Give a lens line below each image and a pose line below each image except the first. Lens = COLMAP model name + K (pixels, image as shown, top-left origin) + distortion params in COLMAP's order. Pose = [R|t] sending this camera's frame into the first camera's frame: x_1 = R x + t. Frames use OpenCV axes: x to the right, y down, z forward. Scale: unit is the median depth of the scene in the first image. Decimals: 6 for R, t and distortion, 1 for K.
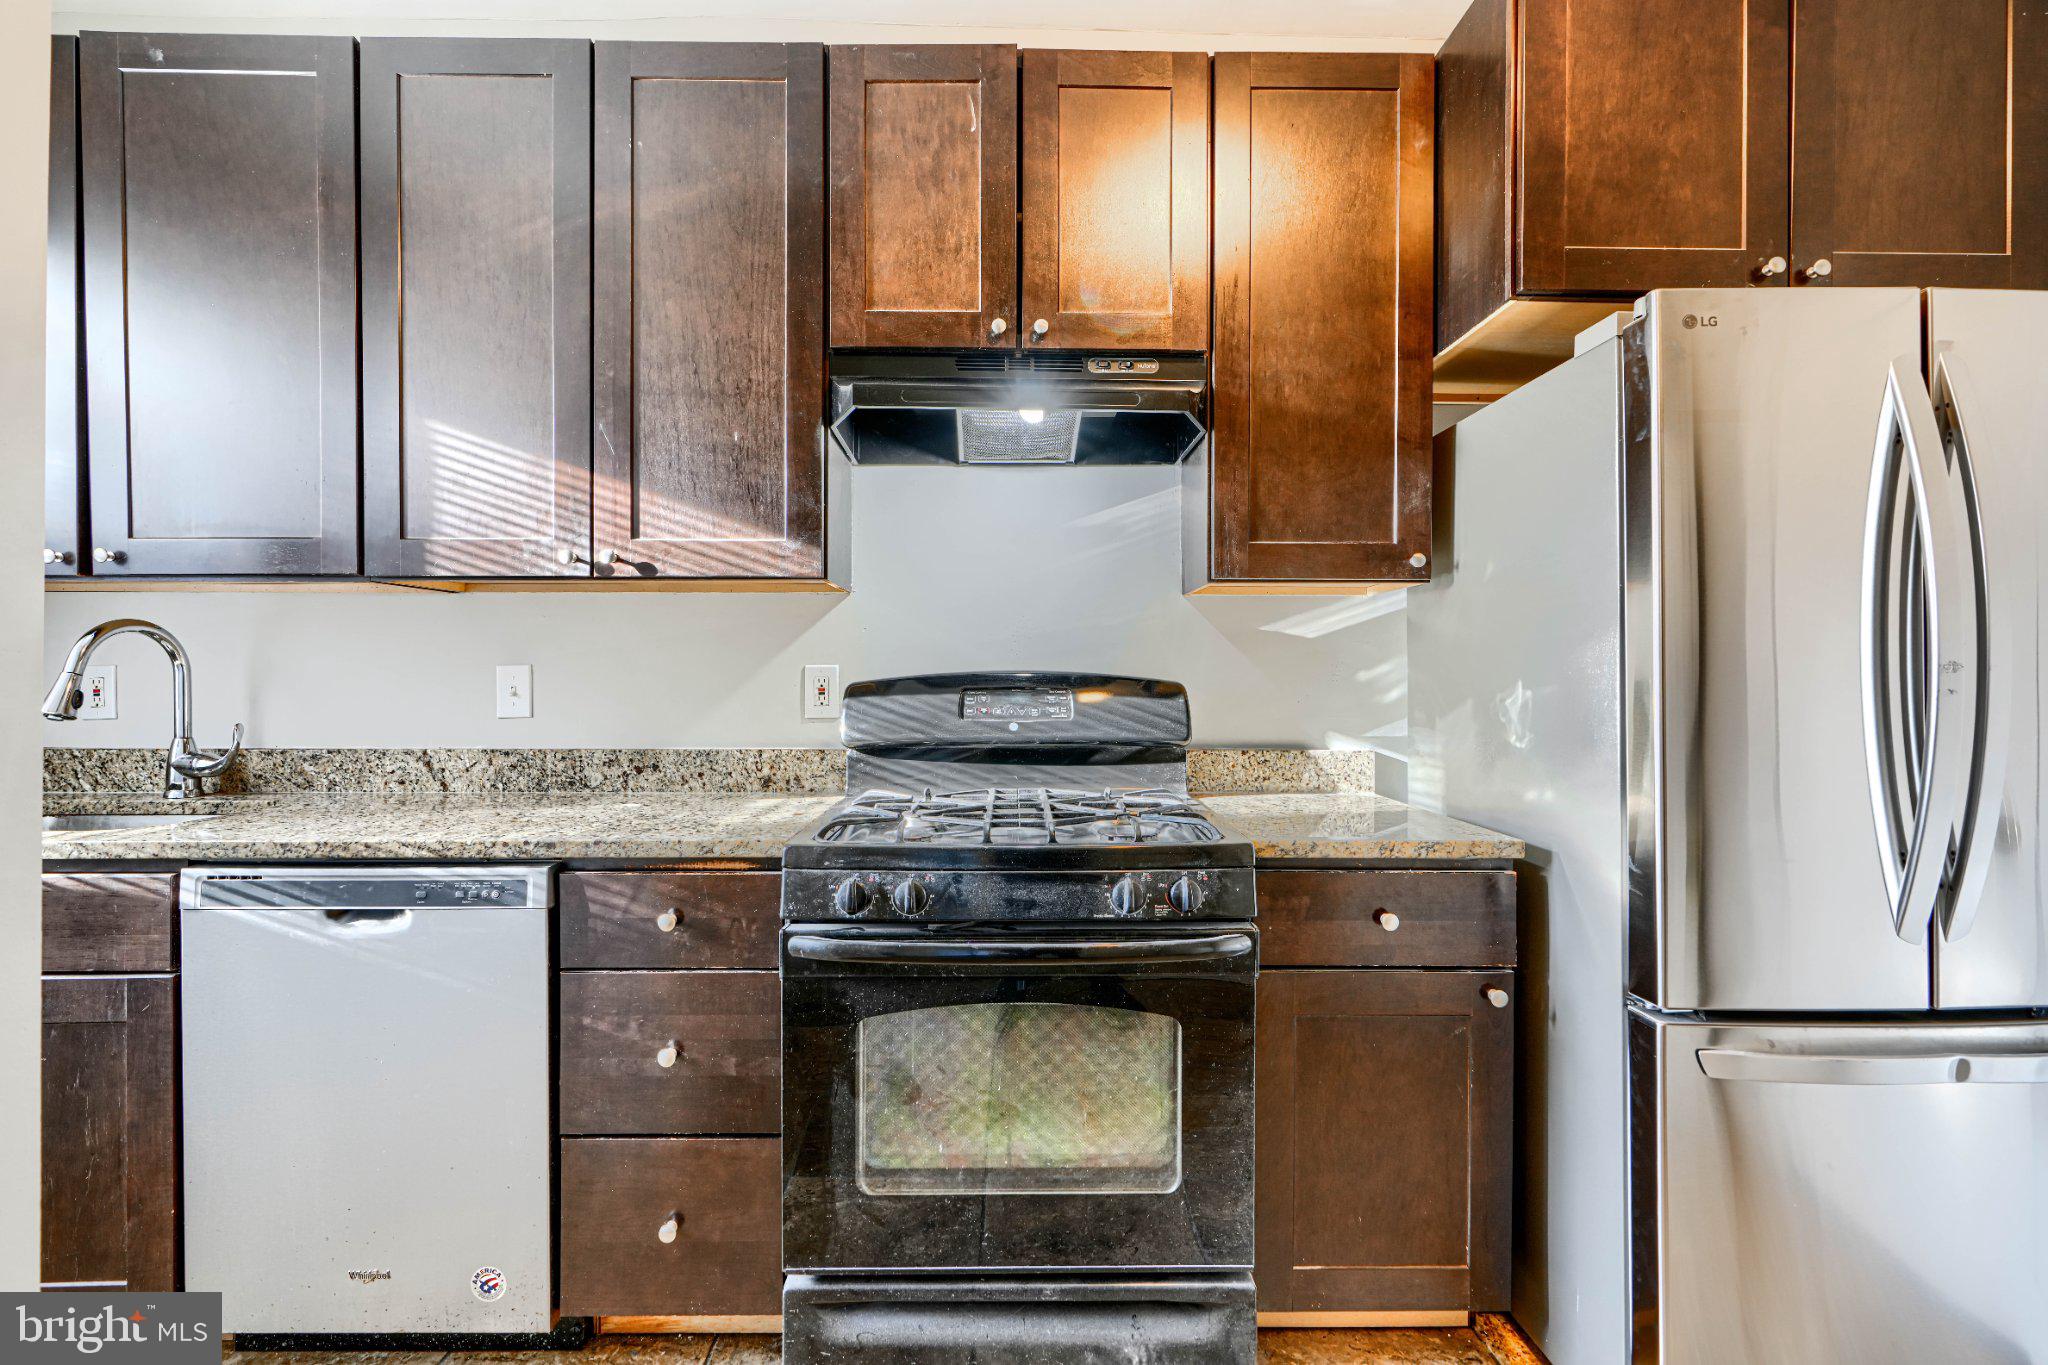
lens RADIAL K [[936.0, 0, 1017.3], [0, 936.0, 678.2], [0, 0, 1]] dist [-0.000740, -0.000142]
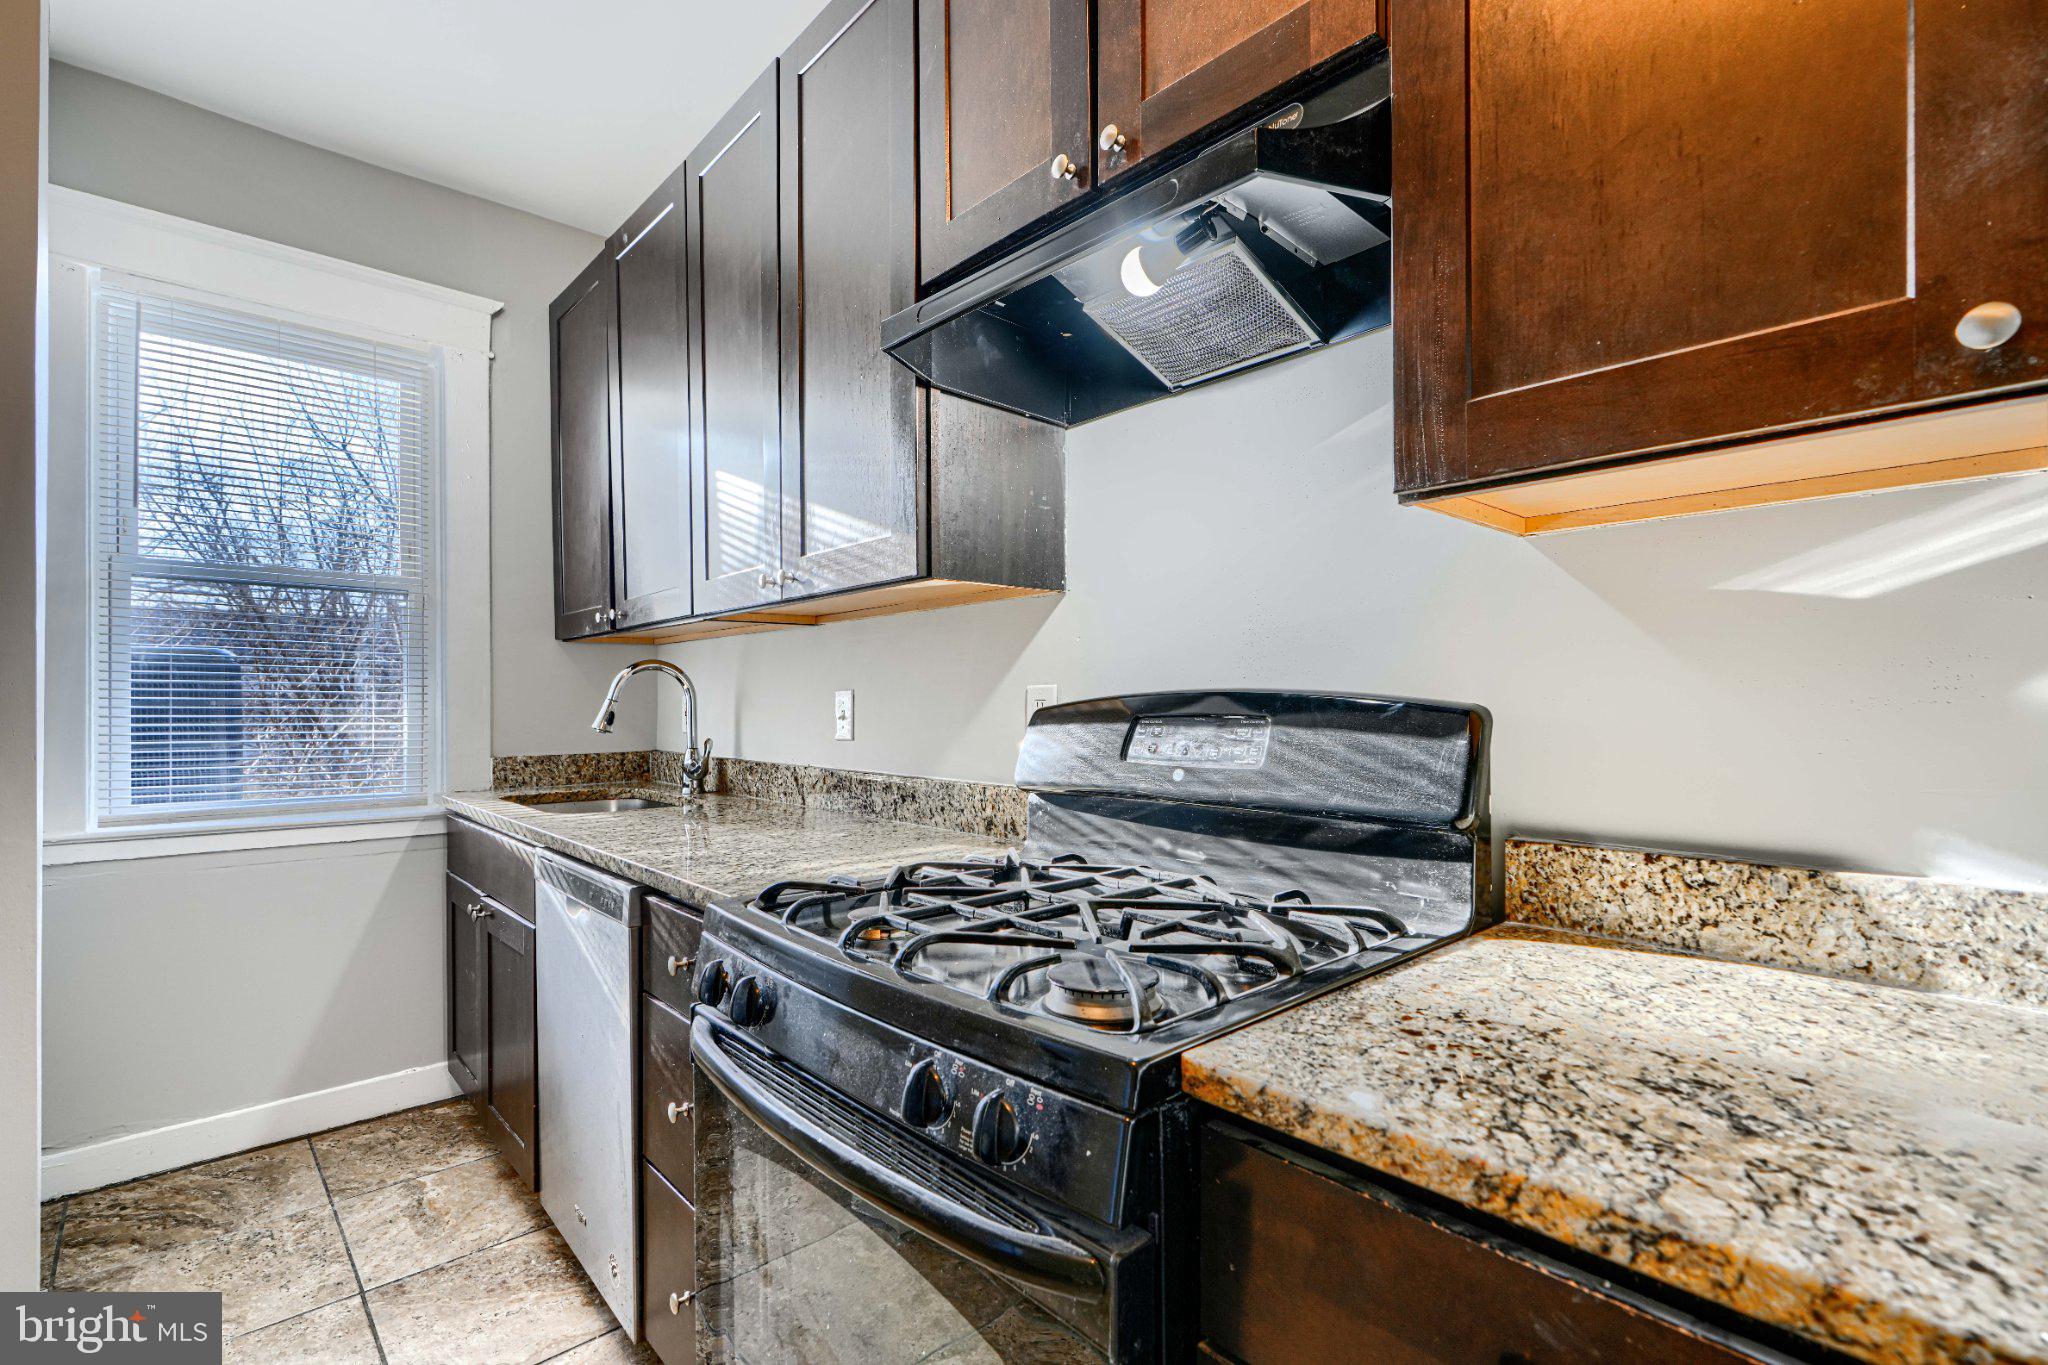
lens RADIAL K [[936.0, 0, 1024.2], [0, 936.0, 697.7], [0, 0, 1]] dist [-0.000740, -0.000142]
pose [[0.658518, -0.006920, -0.752533, 0.406656], [-0.000196, 0.999956, -0.009367, 0.004552], [0.752565, 0.006316, 0.658487, 0.485824]]
